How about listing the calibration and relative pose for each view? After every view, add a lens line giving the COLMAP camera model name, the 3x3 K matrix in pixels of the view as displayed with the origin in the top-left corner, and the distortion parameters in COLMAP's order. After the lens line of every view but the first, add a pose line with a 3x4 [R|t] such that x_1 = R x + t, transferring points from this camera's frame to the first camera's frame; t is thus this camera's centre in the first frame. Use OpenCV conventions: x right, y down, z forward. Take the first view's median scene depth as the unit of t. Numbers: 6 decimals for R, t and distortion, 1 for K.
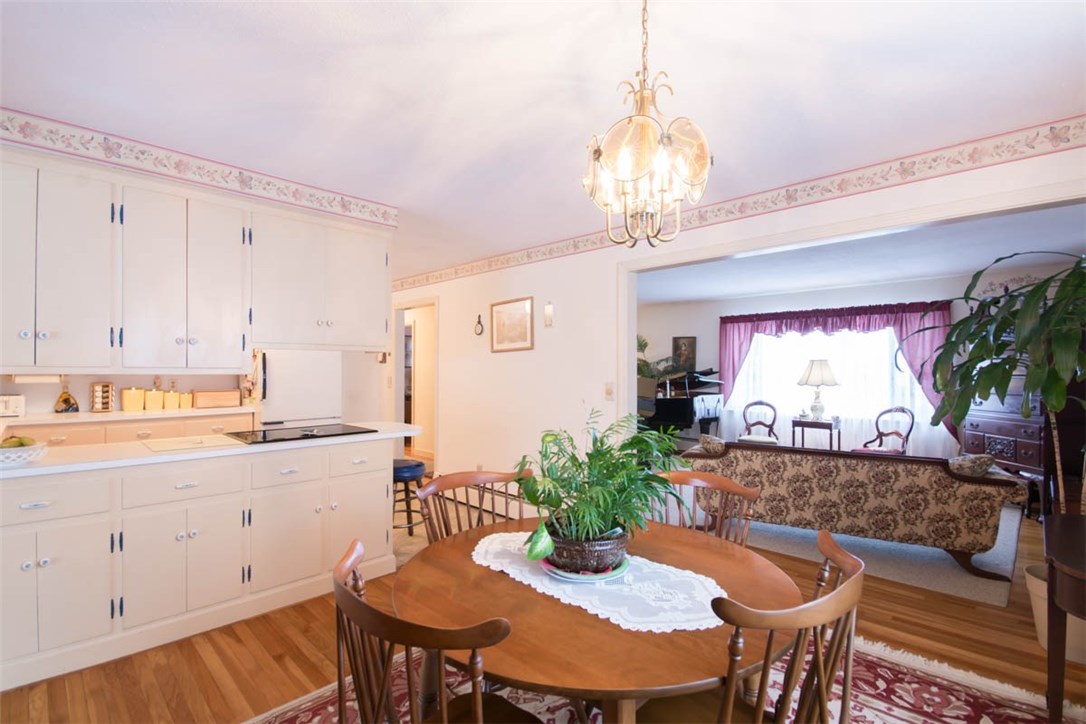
lens RADIAL K [[500.5, 0, 549.6], [0, 500.5, 364.9], [0, 0, 1]] dist [-0.000691, -0.000127]
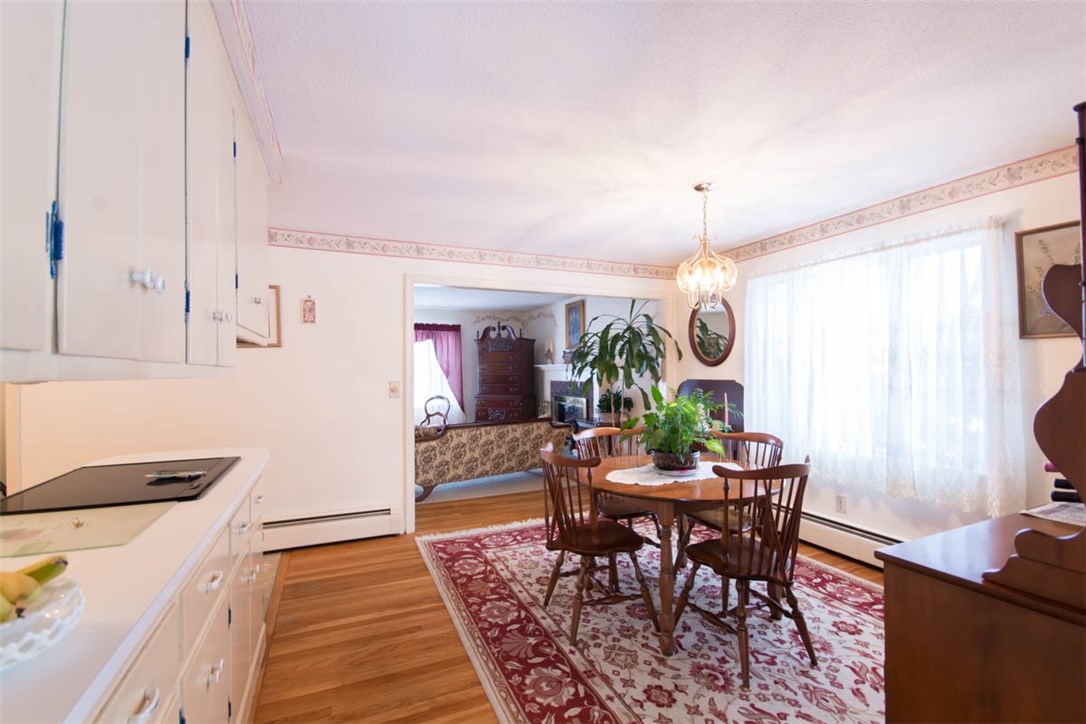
lens RADIAL K [[472.7, 0, 542.3], [0, 472.7, 366.2], [0, 0, 1]] dist [0.003311, -0.008384]
pose [[0.376755, 0.003719, 0.926305, -0.531246], [-0.001127, 0.999993, -0.003557, 0.004361], [-0.926312, 0.000296, 0.376757, 0.237623]]
